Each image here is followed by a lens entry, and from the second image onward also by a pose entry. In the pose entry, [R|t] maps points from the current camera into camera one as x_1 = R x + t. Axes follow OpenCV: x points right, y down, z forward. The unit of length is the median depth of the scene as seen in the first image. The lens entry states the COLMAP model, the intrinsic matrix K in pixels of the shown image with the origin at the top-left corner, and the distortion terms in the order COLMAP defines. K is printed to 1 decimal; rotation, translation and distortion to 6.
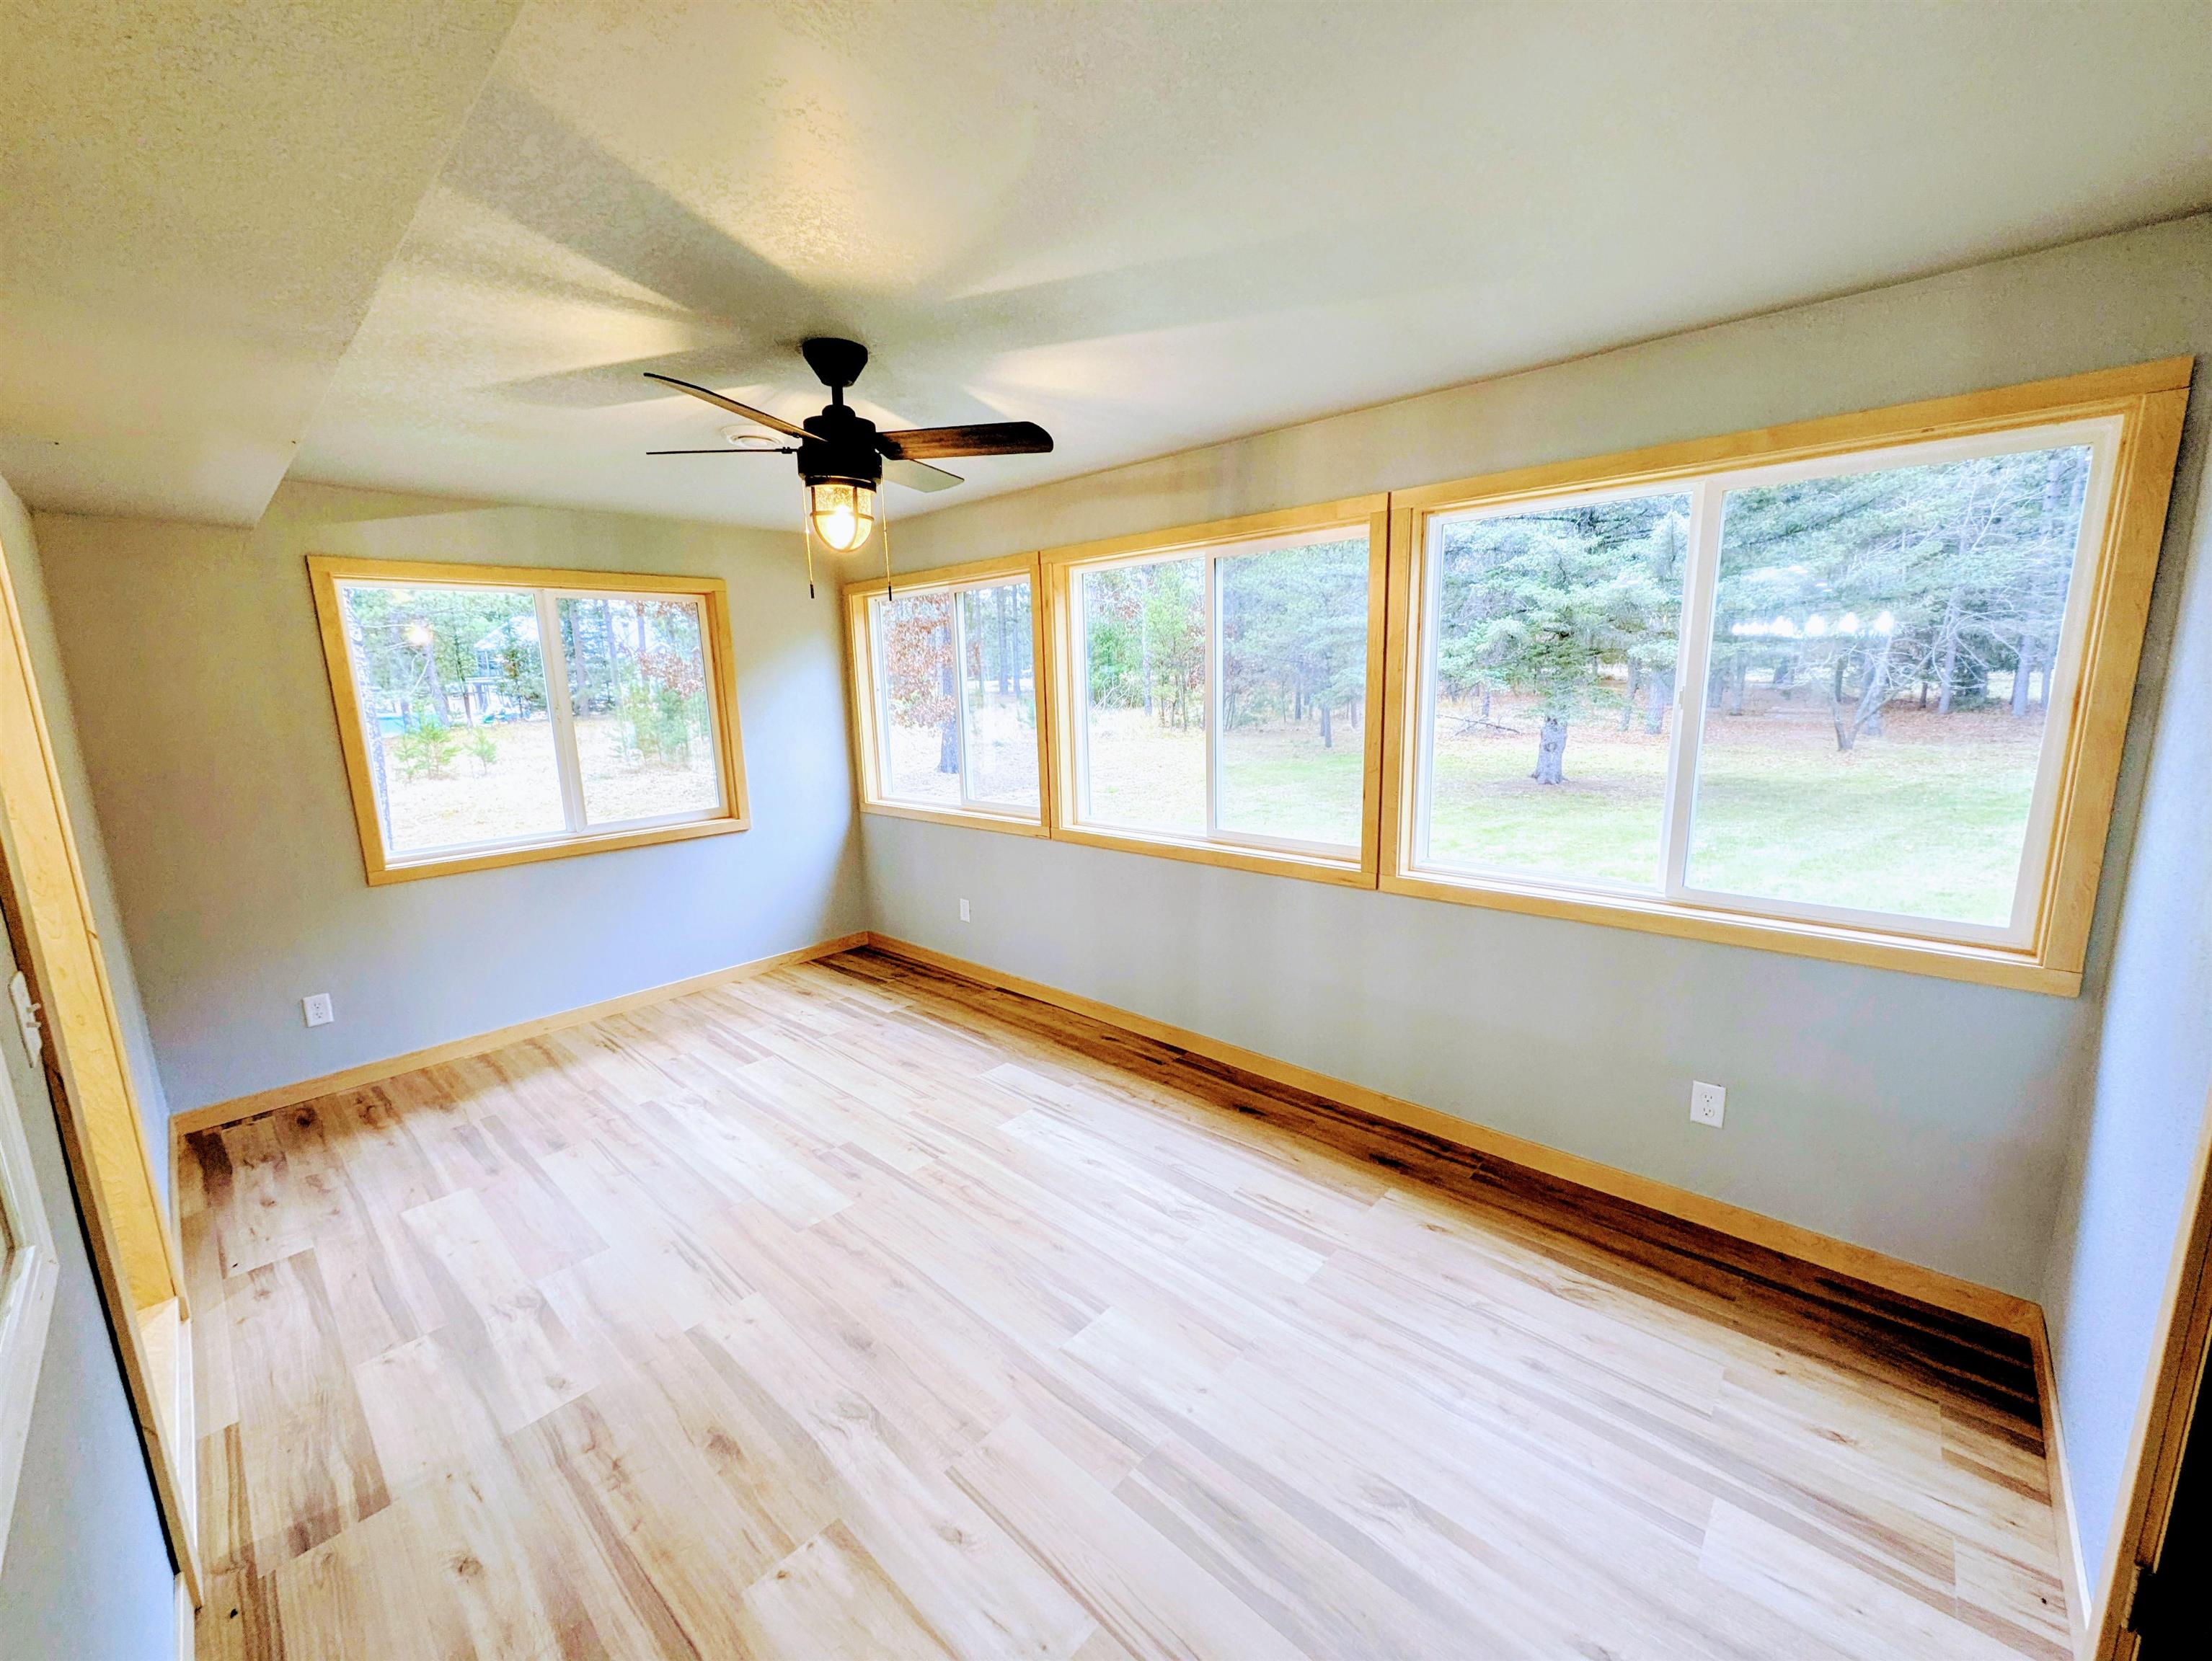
lens RADIAL K [[872.5, 0, 1101.8], [0, 872.5, 840.2], [0, 0, 1]] dist [-0.000838, 0.000716]
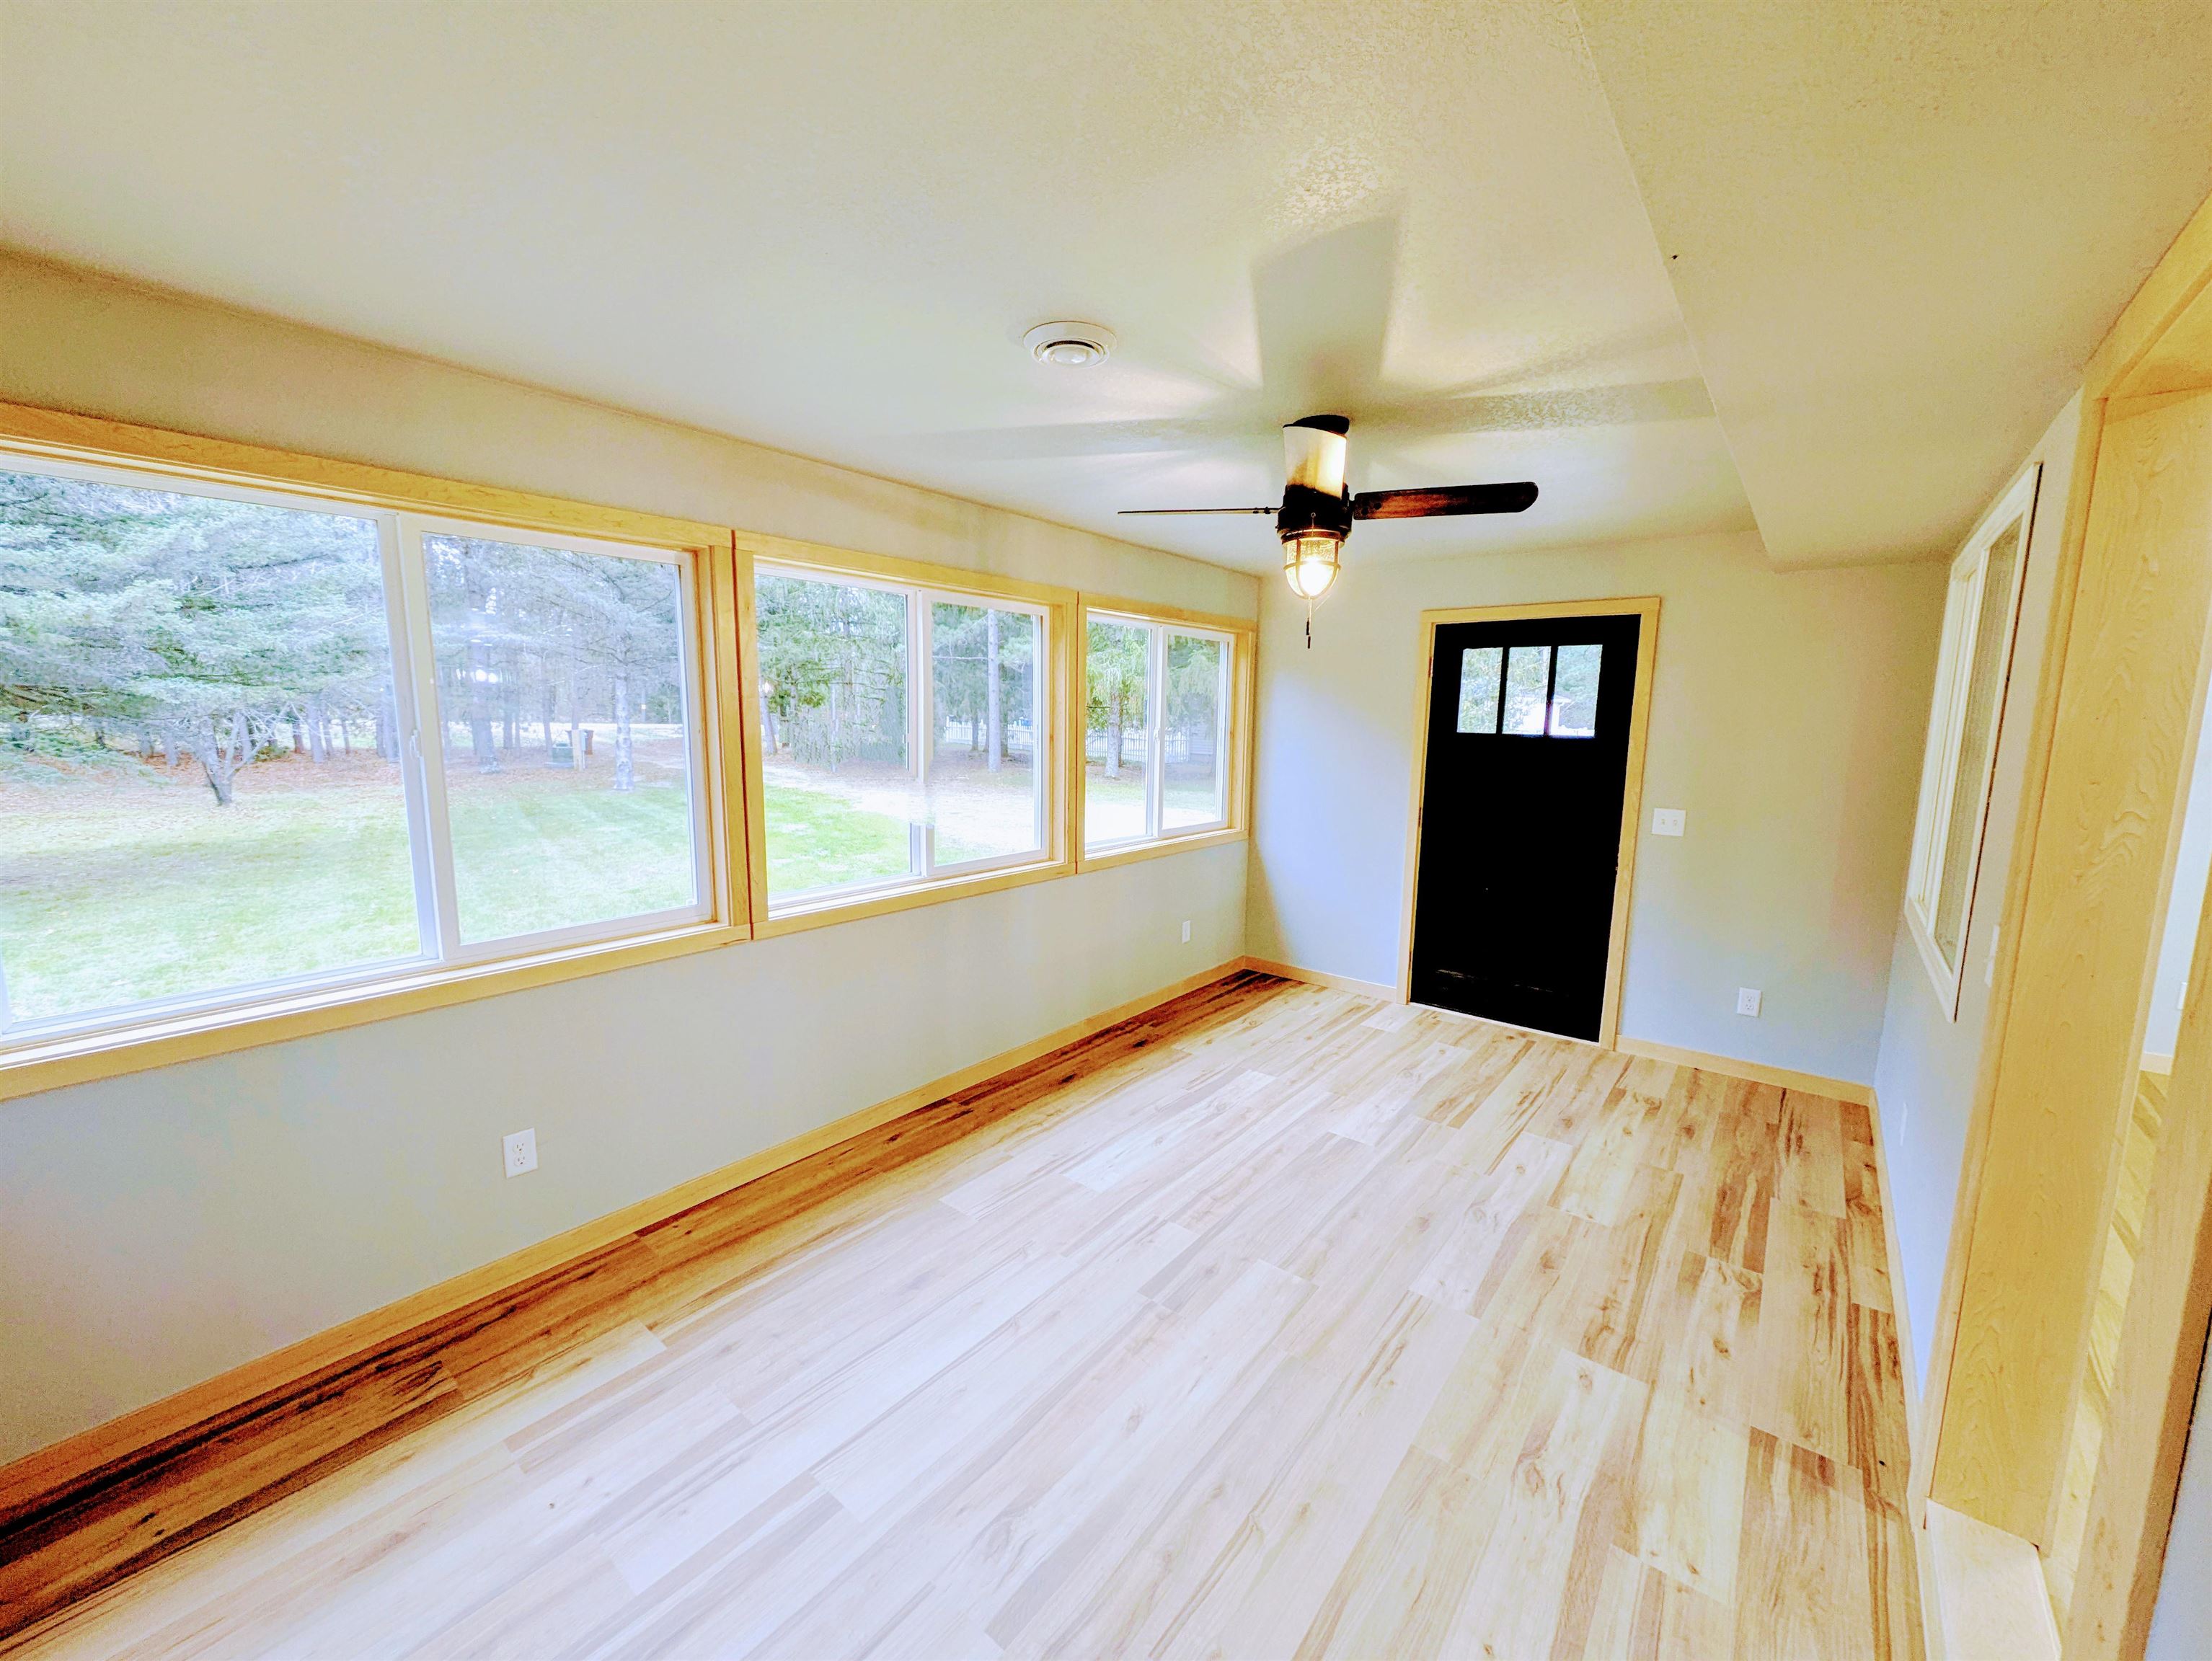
lens RADIAL K [[872.5, 0, 1101.6], [0, 872.5, 838.7], [0, 0, 1]] dist [-0.000838, 0.000716]
pose [[-0.062984, -0.119428, 0.990843, -1.072785], [0.177156, 0.975710, 0.128865, -0.171955], [-0.982165, 0.183650, -0.040297, 1.036169]]
